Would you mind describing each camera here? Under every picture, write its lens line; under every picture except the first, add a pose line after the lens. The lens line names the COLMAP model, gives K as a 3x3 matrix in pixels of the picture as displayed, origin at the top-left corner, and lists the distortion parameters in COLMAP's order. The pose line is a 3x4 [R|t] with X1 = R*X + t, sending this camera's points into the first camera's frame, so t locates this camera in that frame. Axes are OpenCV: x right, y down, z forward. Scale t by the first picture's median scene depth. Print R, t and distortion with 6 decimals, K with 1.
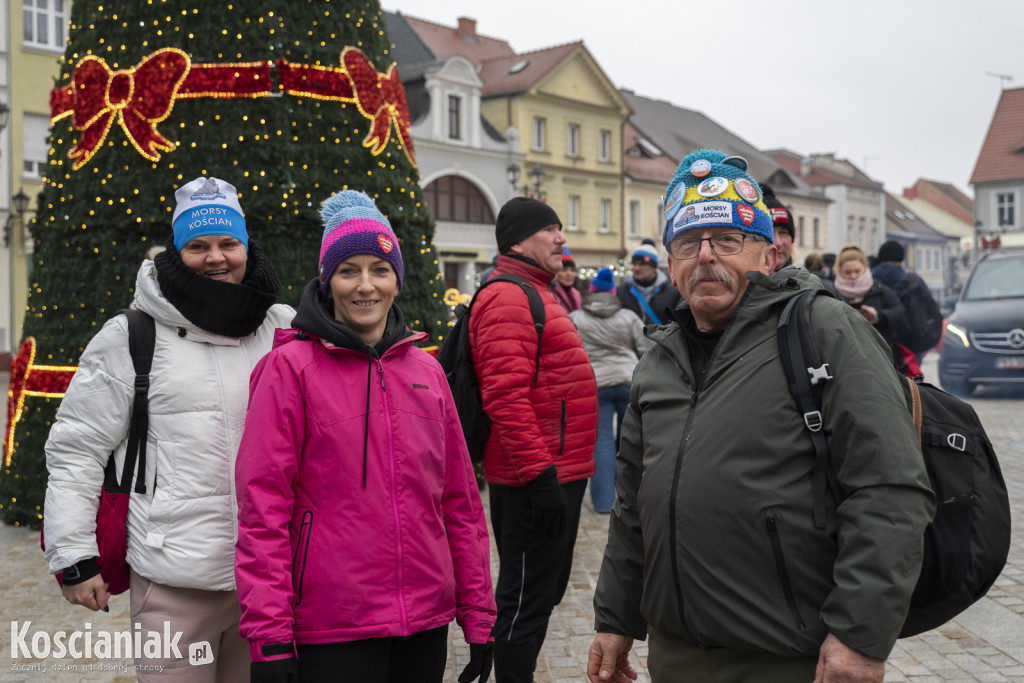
lens RADIAL K [[1367.6, 0, 512.0], [0, 1367.6, 341.5], [0, 0, 1]] dist [0.024802, 0.005936]
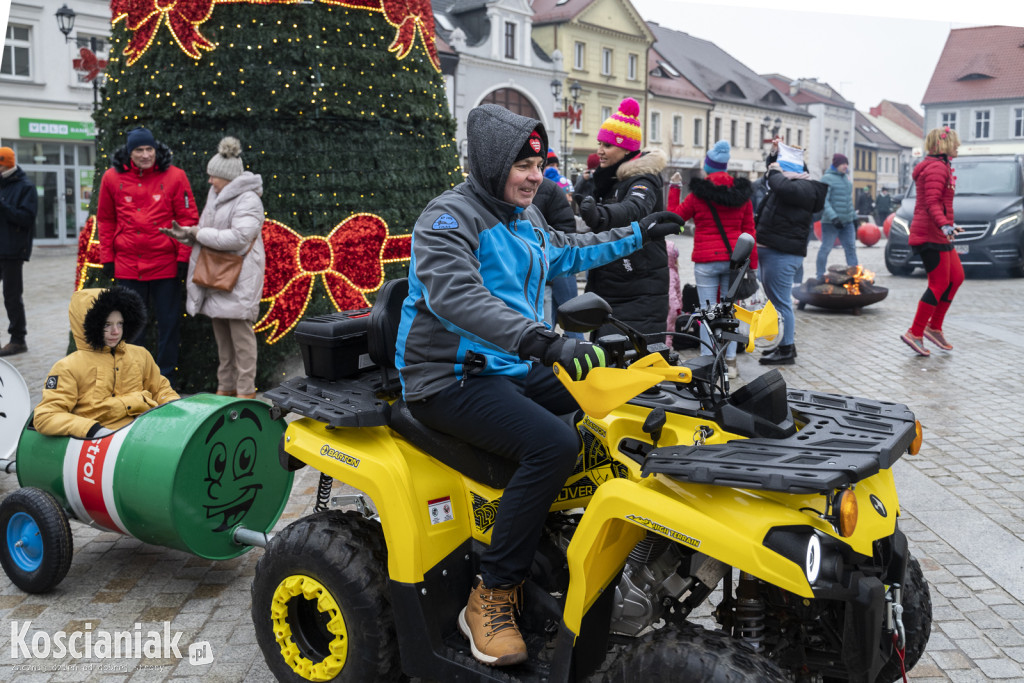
lens RADIAL K [[1367.6, 0, 512.0], [0, 1367.6, 341.5], [0, 0, 1]] dist [0.024802, 0.005936]
pose [[0.998230, 0.010923, 0.058465, -0.071631], [-0.015649, 0.996591, 0.081003, 0.003447], [-0.057381, -0.081774, 0.994998, -0.157726]]
